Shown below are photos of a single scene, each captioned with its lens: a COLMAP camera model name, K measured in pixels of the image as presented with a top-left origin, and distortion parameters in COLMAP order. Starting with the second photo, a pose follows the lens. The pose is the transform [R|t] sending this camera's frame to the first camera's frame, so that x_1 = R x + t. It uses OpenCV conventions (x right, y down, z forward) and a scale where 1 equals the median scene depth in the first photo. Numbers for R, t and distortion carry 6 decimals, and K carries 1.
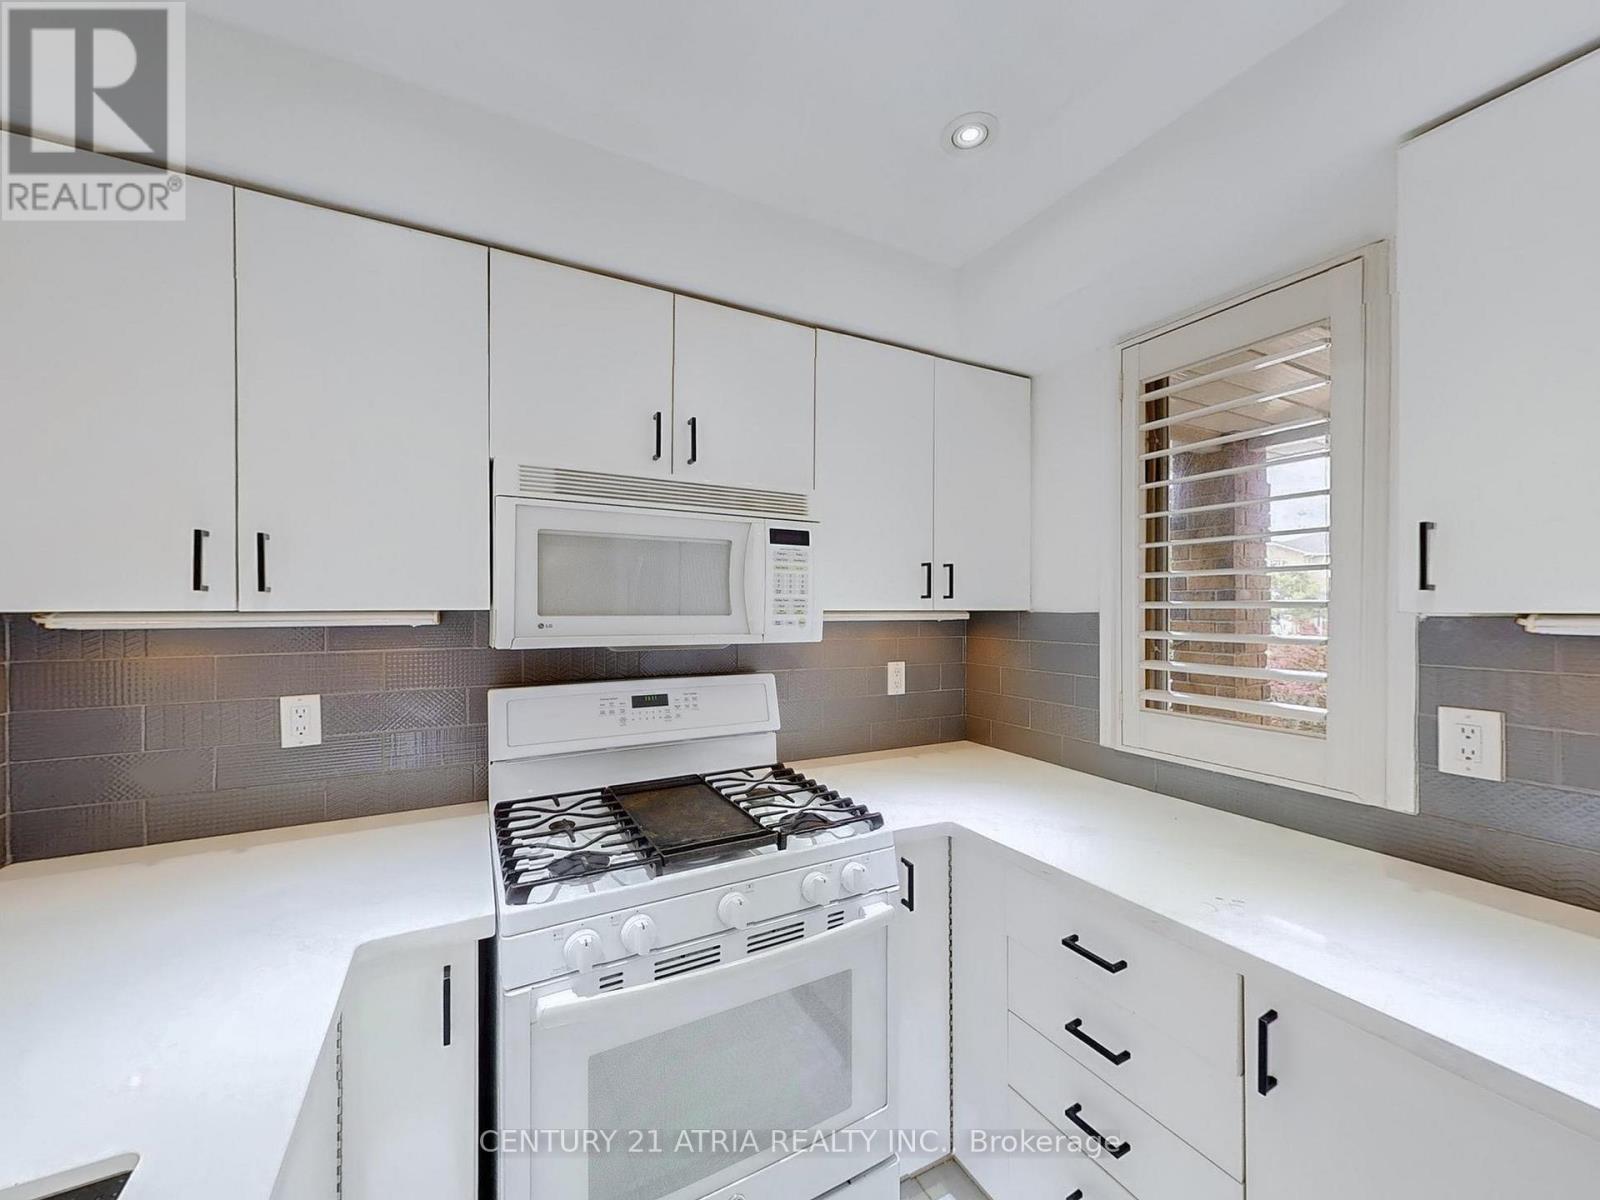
lens RADIAL K [[607.8, 0, 809.8], [0, 607.8, 608.1], [0, 0, 1]] dist [-0.000999, -0.000033]
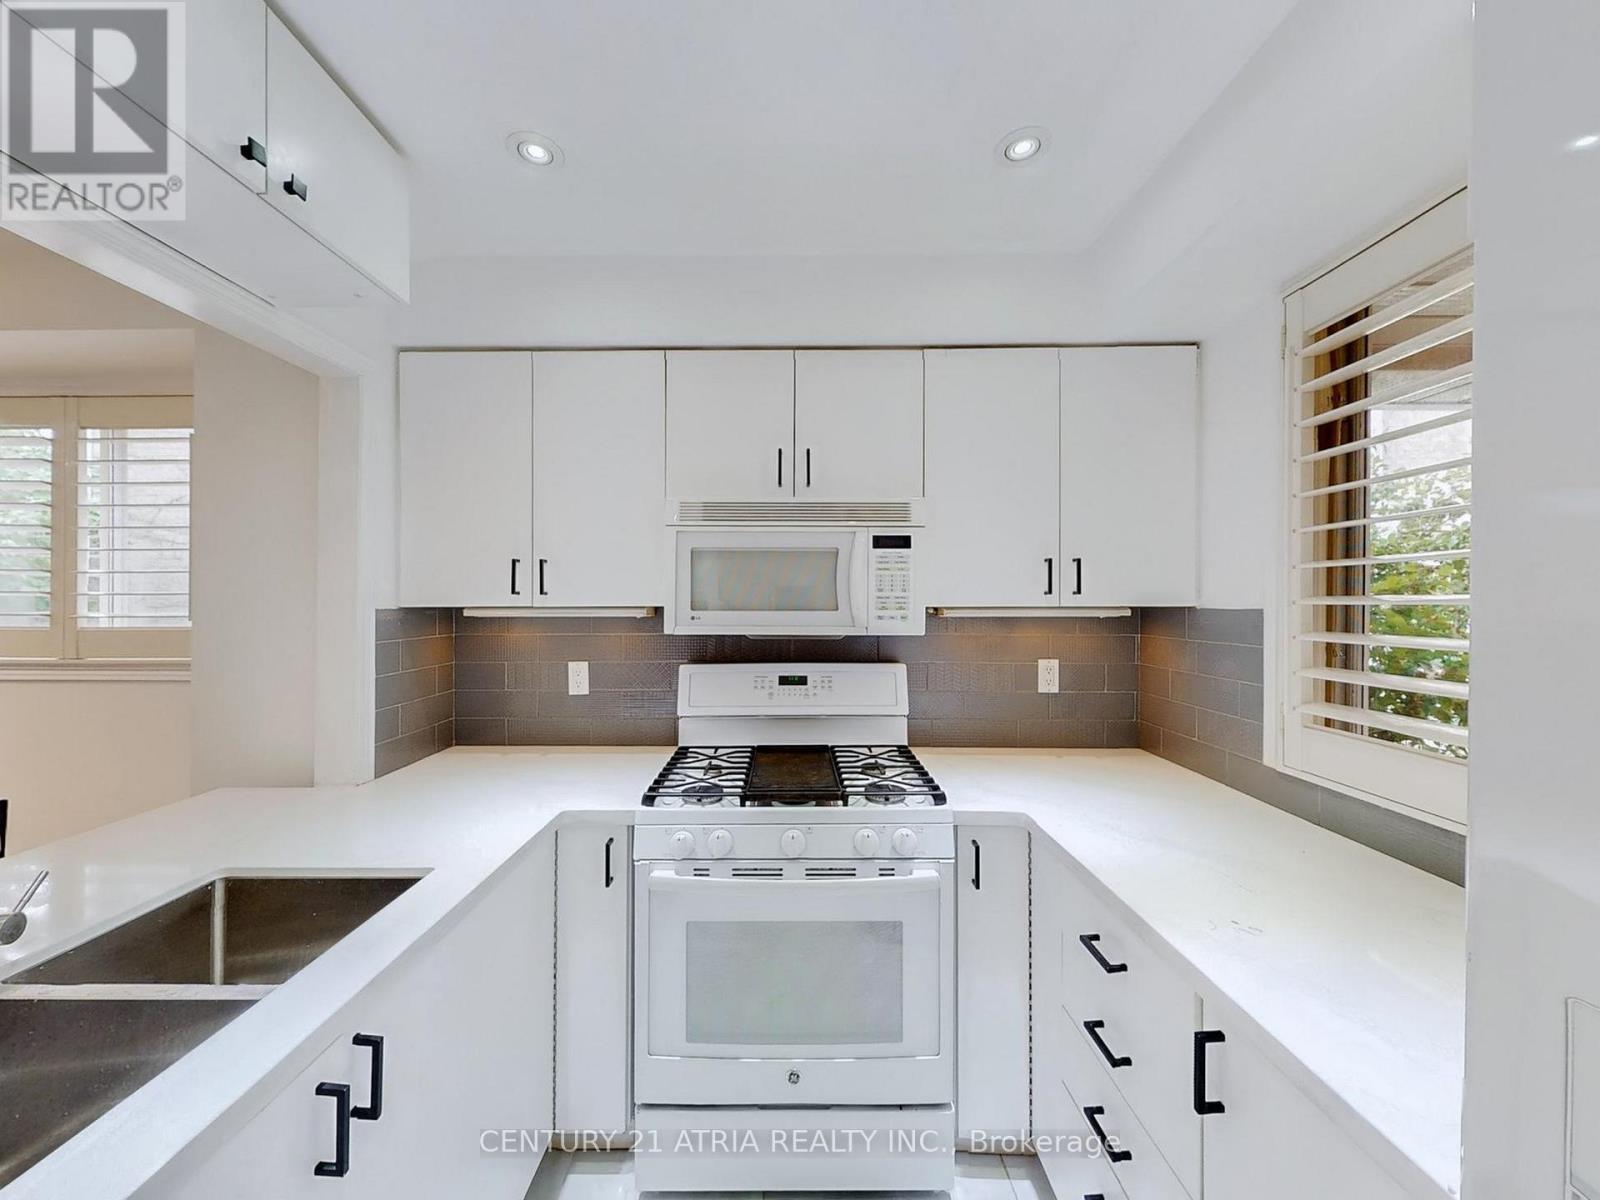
lens RADIAL K [[623.6, 0, 800.0], [0, 623.6, 600.0], [0, 0, 1]] dist [0.001100, 0.000096]
pose [[0.872558, -0.005232, -0.488482, 0.383567], [0.002467, 0.999977, -0.006303, -0.001692], [0.488504, 0.004295, 0.872551, -0.095673]]
